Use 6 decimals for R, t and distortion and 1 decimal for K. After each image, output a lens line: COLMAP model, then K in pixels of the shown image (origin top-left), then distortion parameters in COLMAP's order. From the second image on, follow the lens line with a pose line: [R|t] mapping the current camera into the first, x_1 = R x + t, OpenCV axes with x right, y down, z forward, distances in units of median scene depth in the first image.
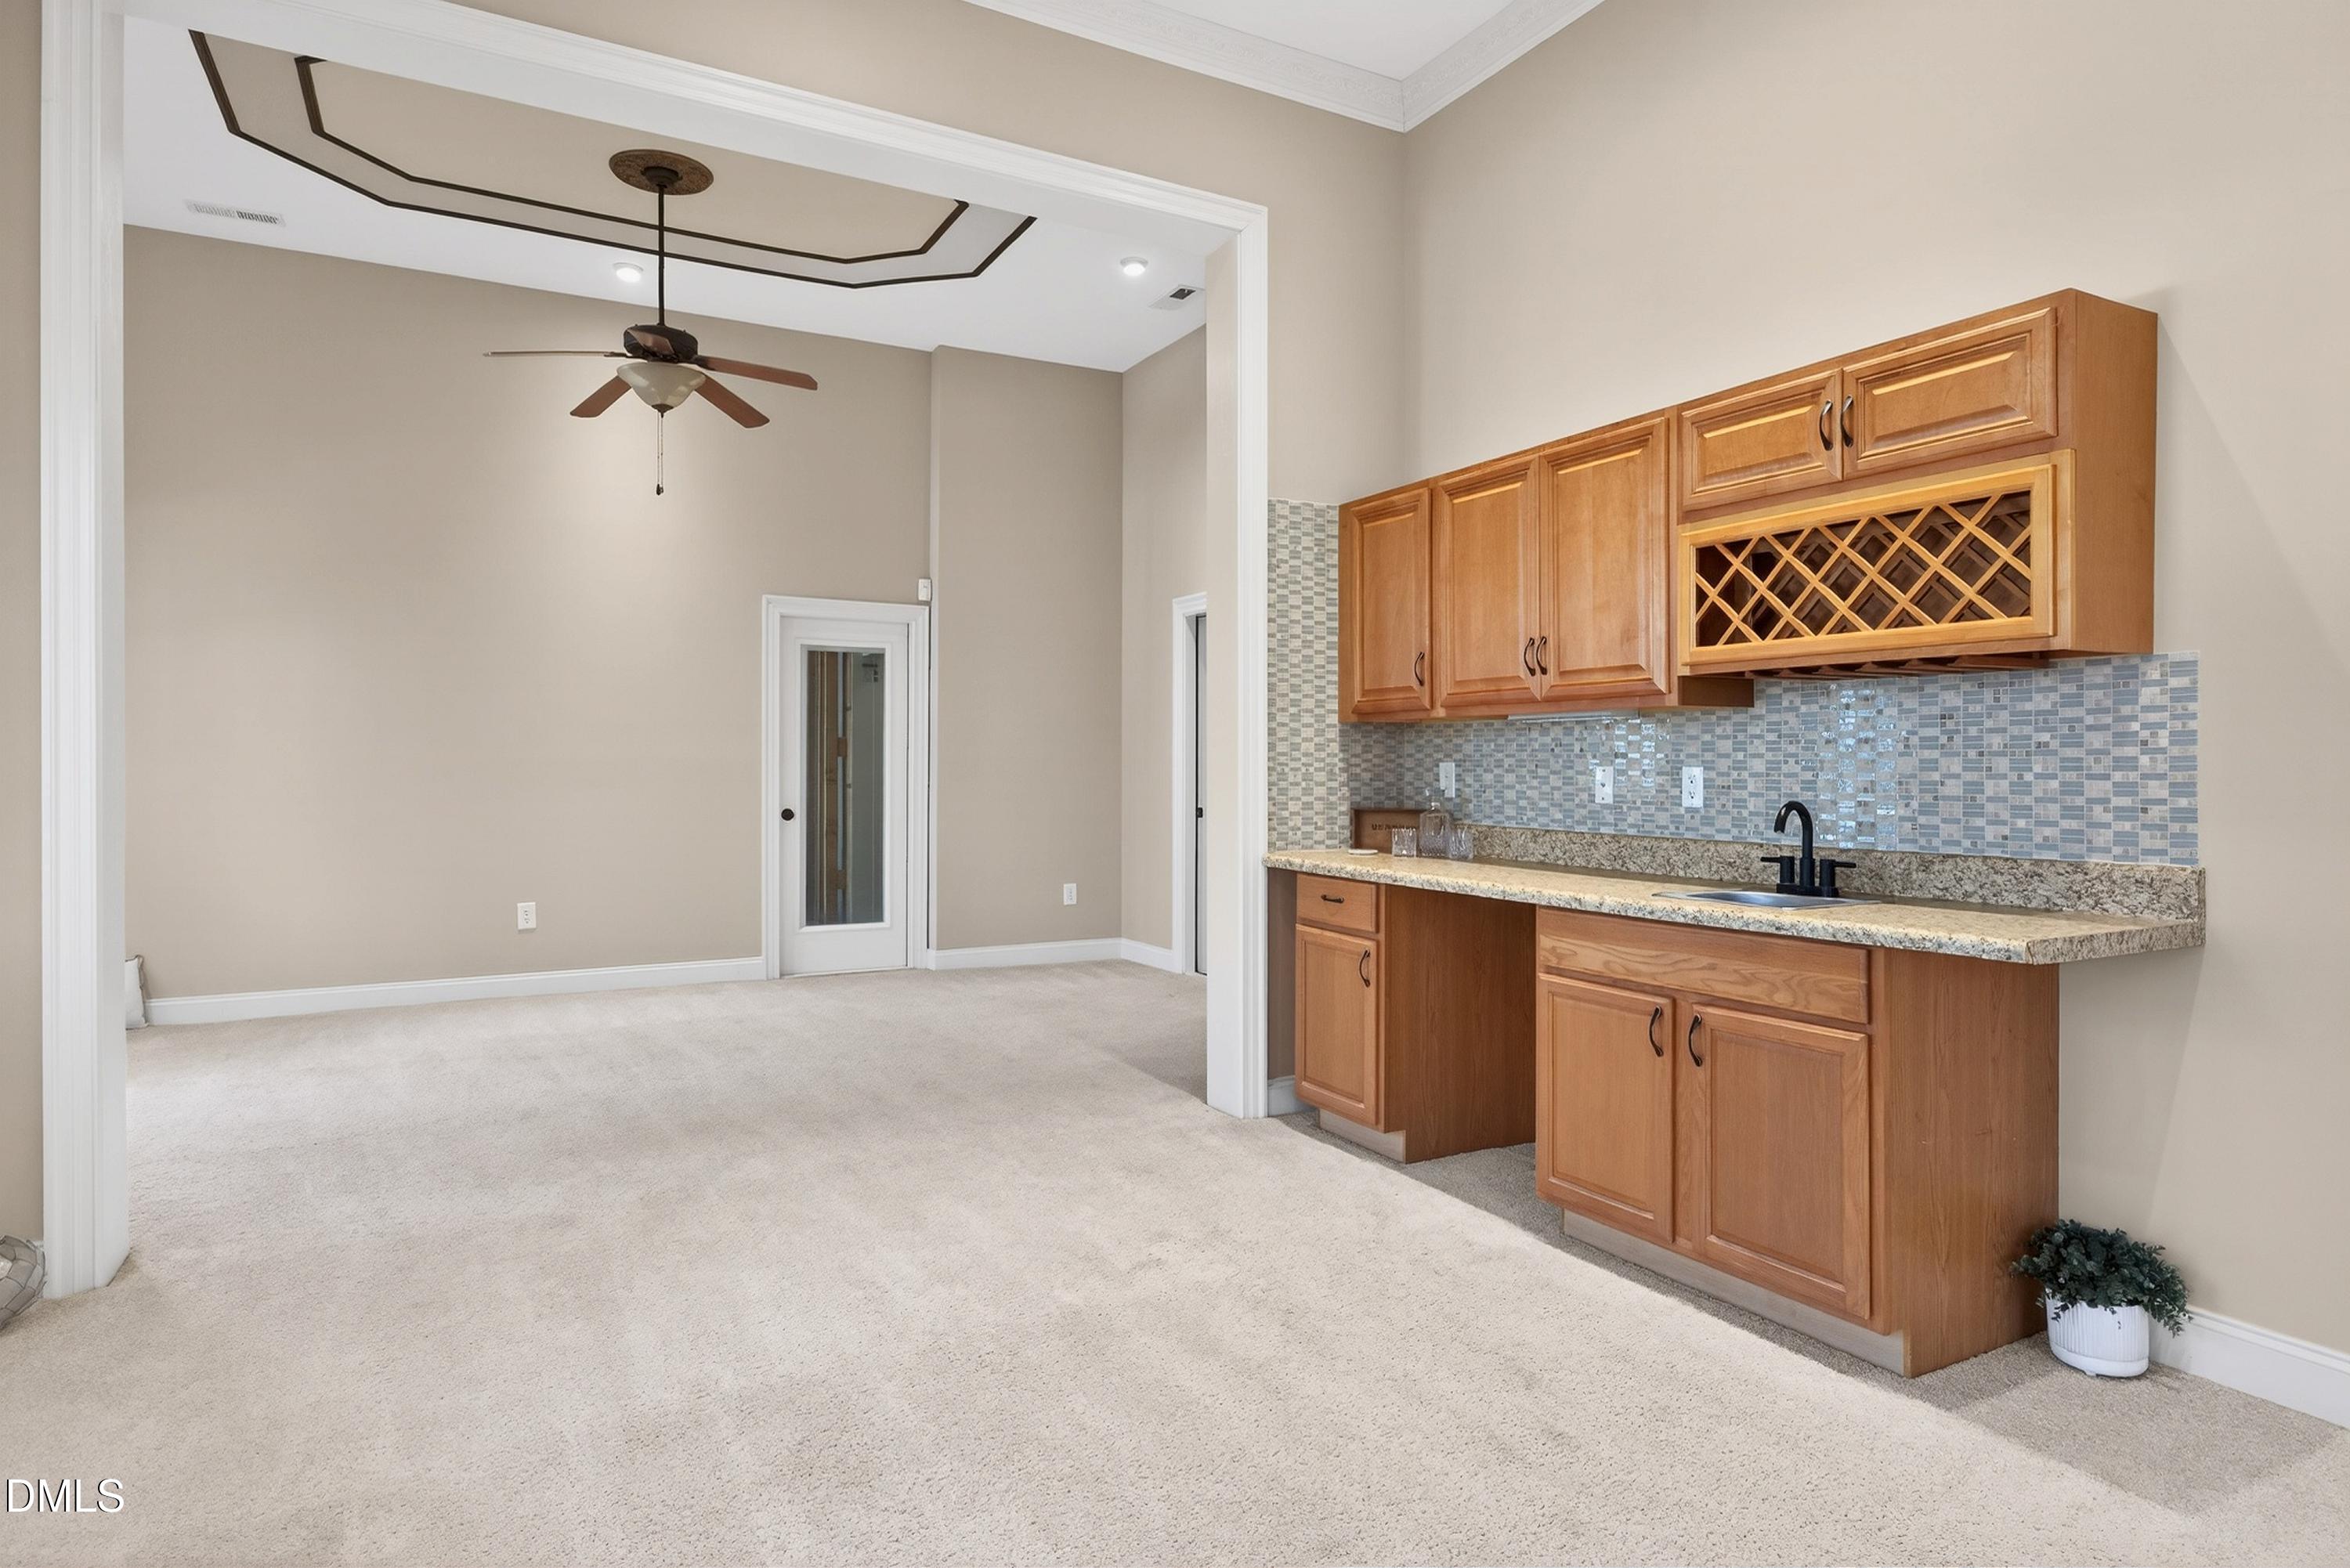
lens RADIAL K [[1294.2, 0, 1174.1], [0, 1294.2, 755.5], [0, 0, 1]] dist [-0.000961, 0.000084]
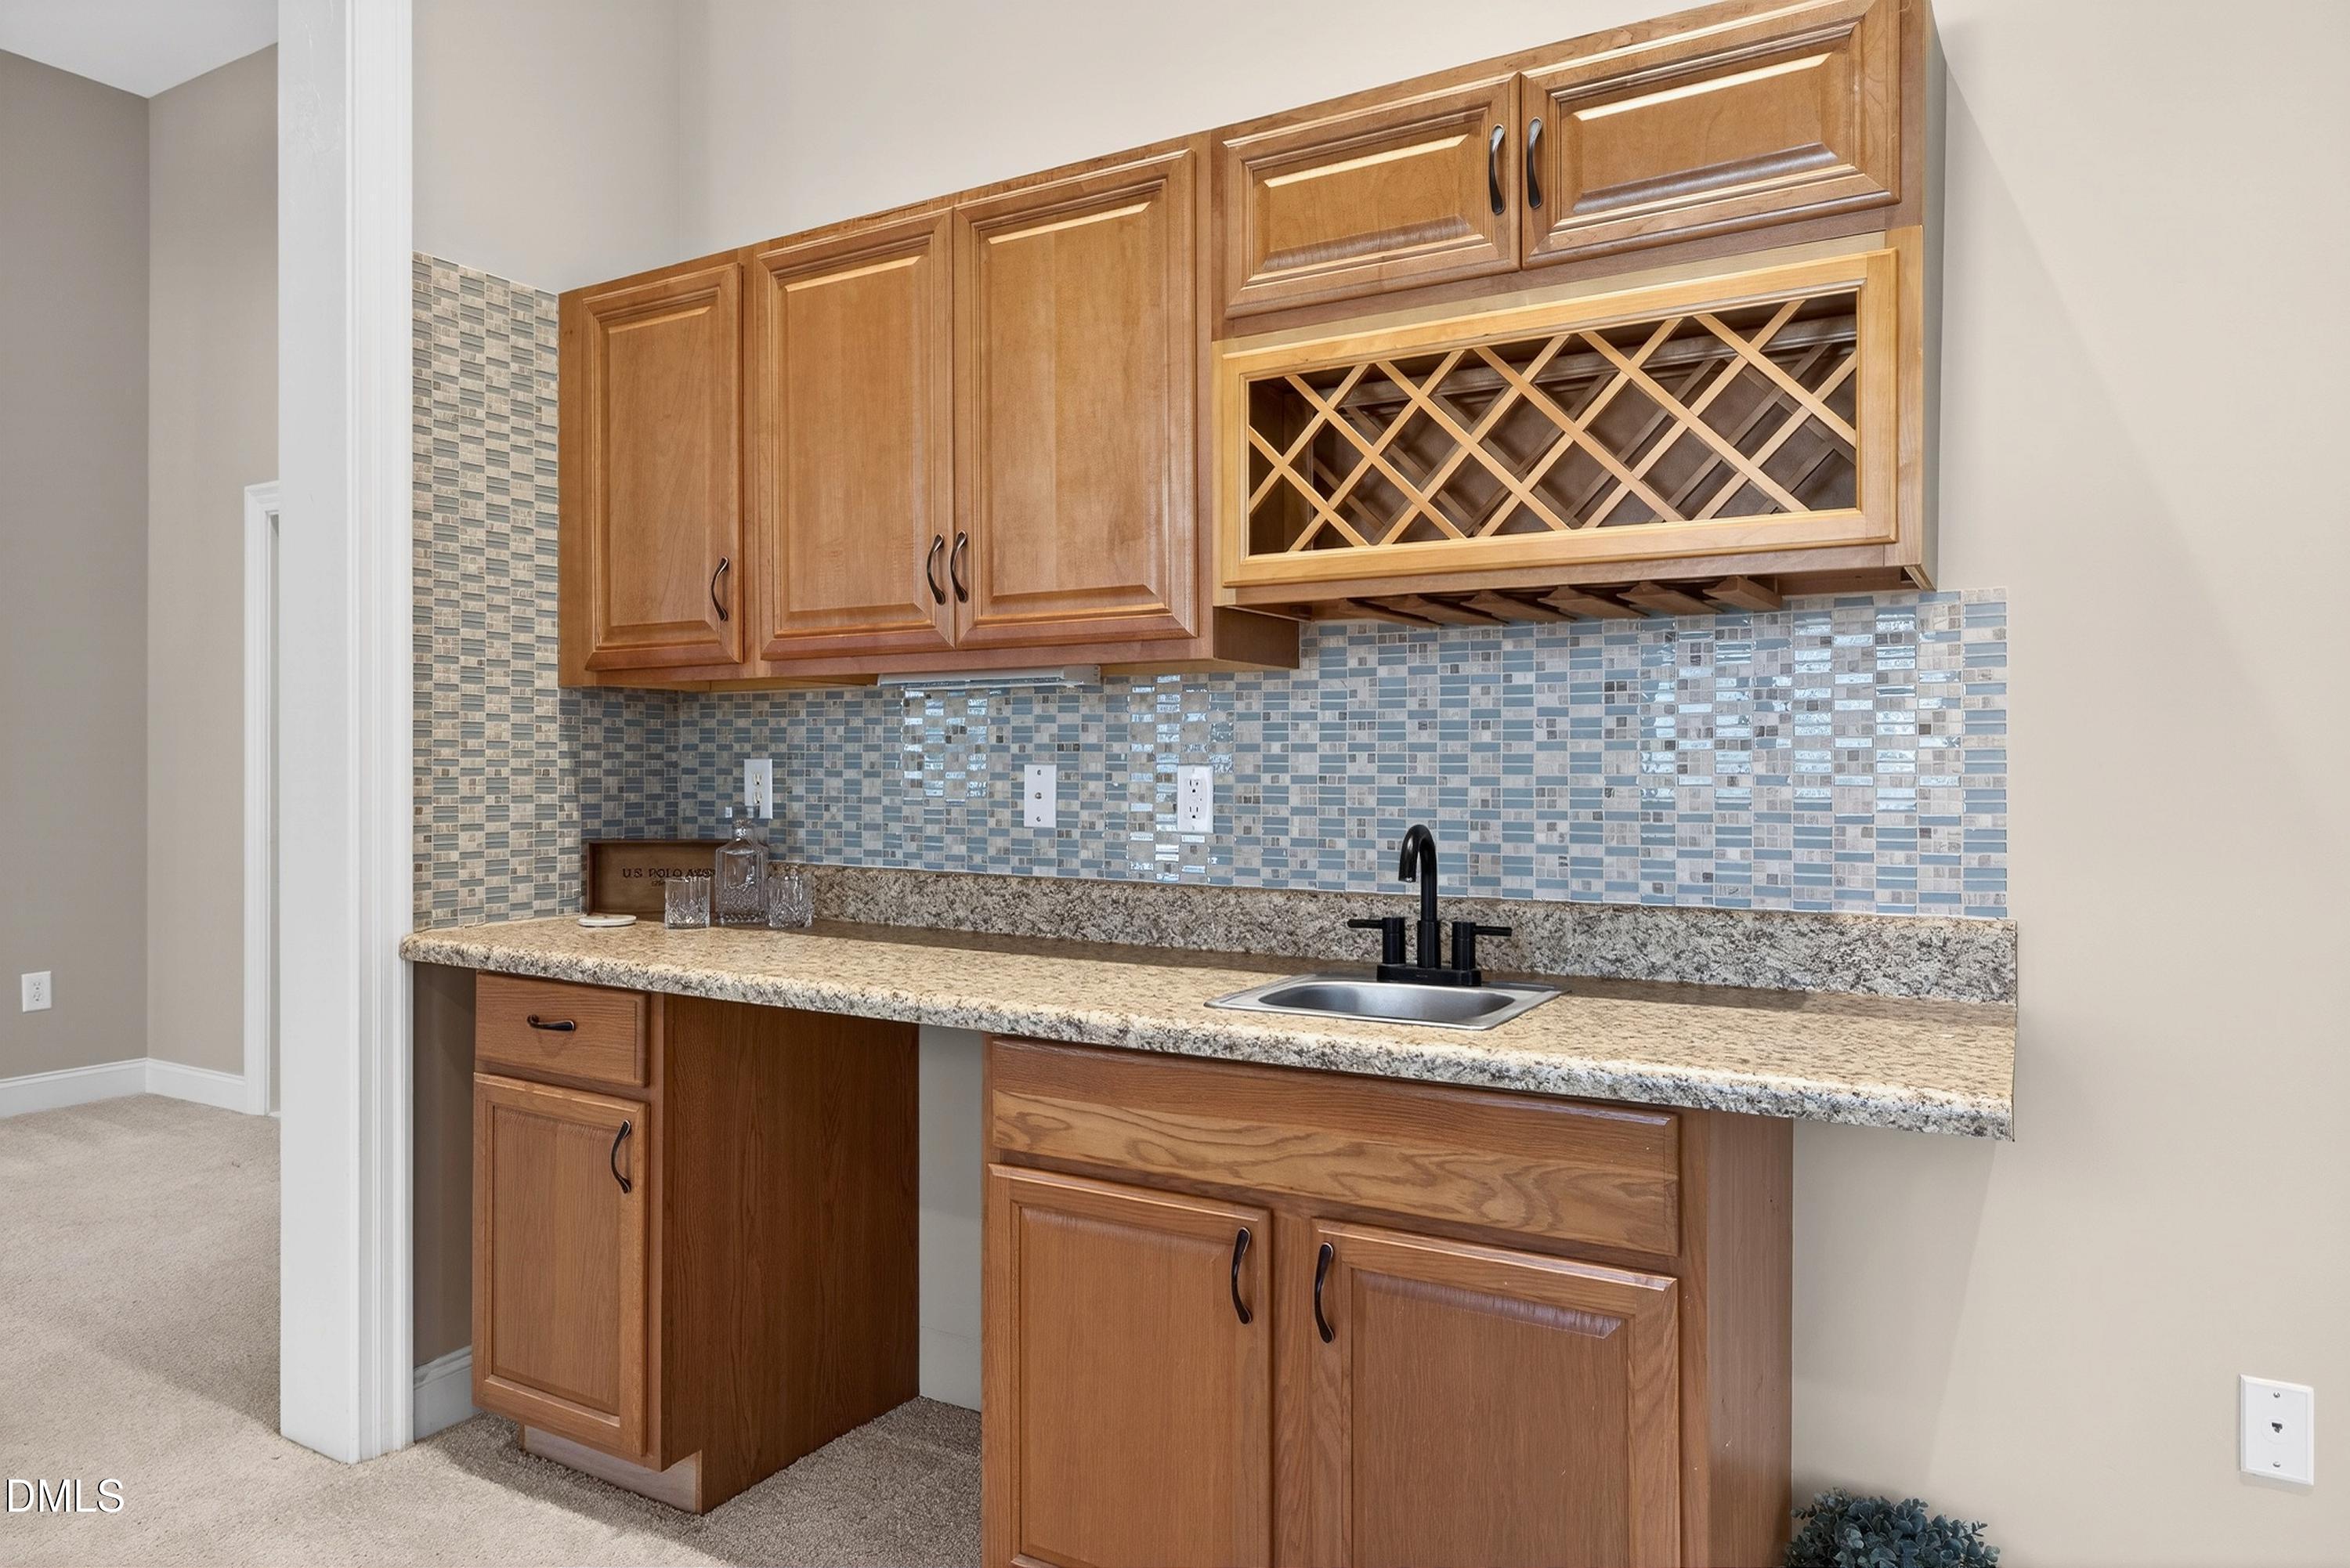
lens RADIAL K [[1475.7, 0, 1185.4], [0, 1475.7, 768.9], [0, 0, 1]] dist [-0.000832, 0.003449]
pose [[0.856902, -0.000845, 0.515478, 0.040900], [-0.004139, 0.999955, 0.008520, 0.004174], [-0.515462, -0.009435, 0.856860, 0.419526]]
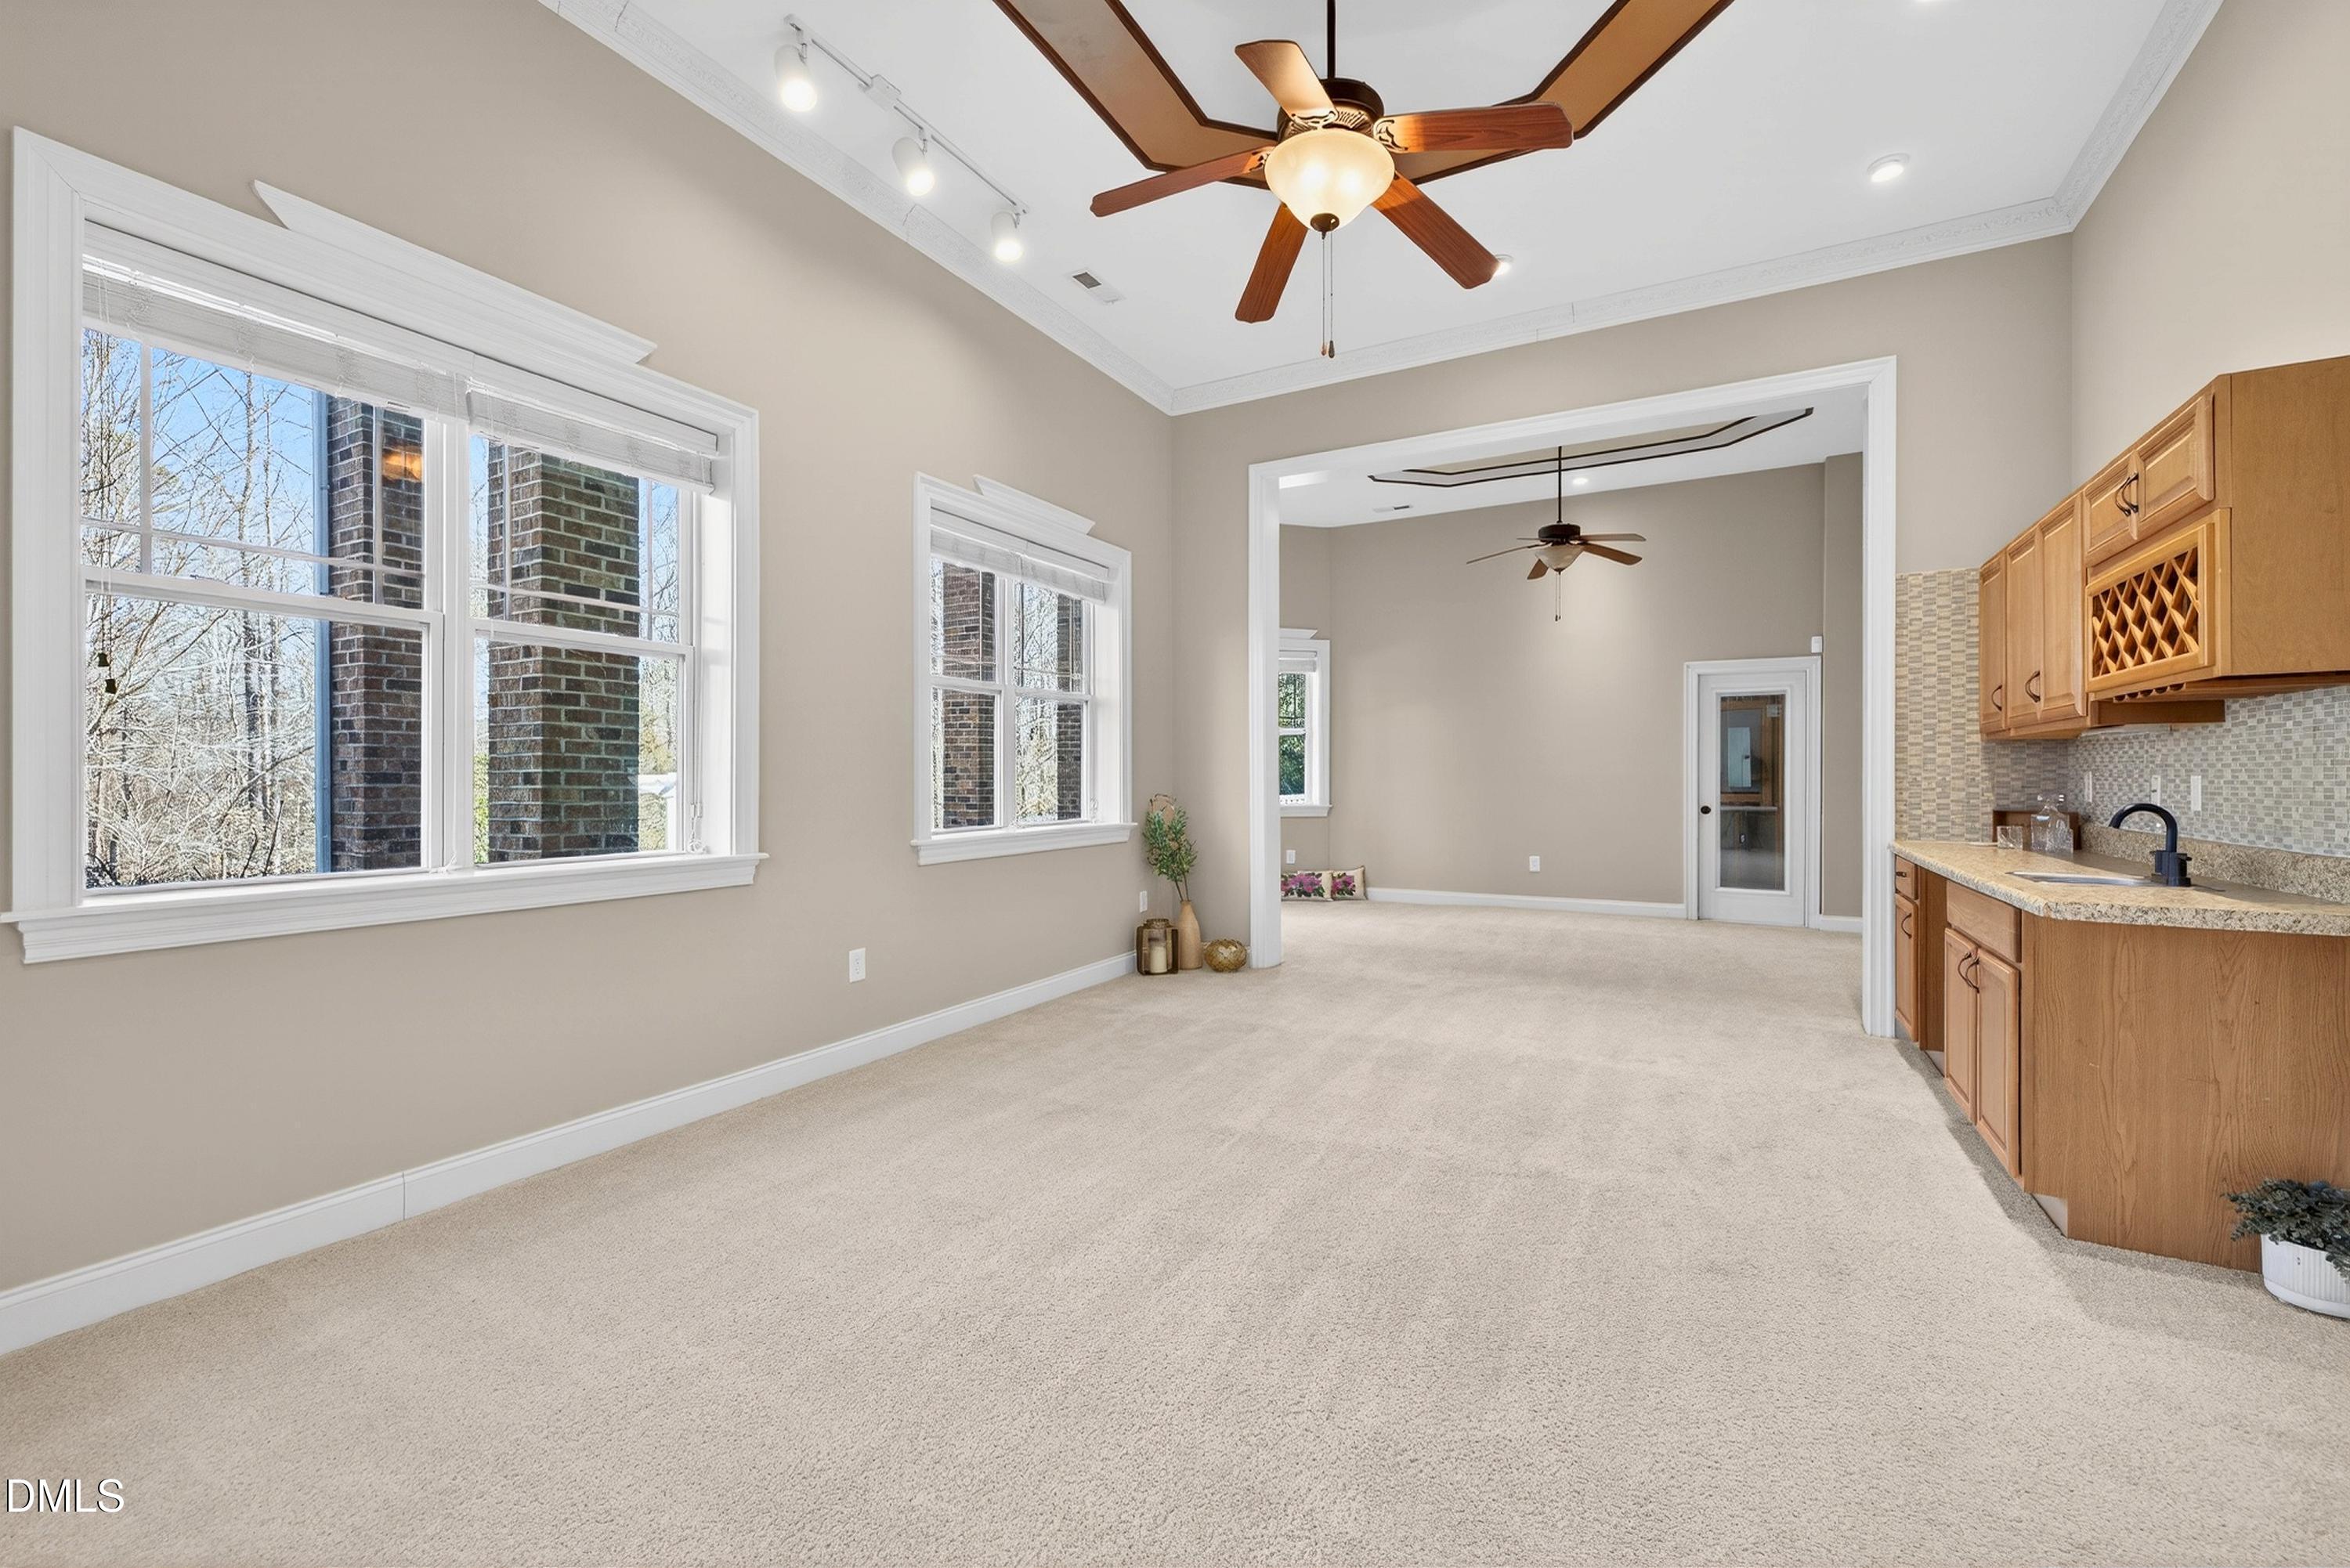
lens RADIAL K [[980.6, 0, 1175.1], [0, 980.6, 764.2], [0, 0, 1]] dist [0.001461, 0.000285]
pose [[0.539274, -0.012987, -0.842030, 0.660411], [0.008235, 0.999915, -0.010149, 0.000545], [0.842090, -0.001461, 0.539334, -0.217302]]
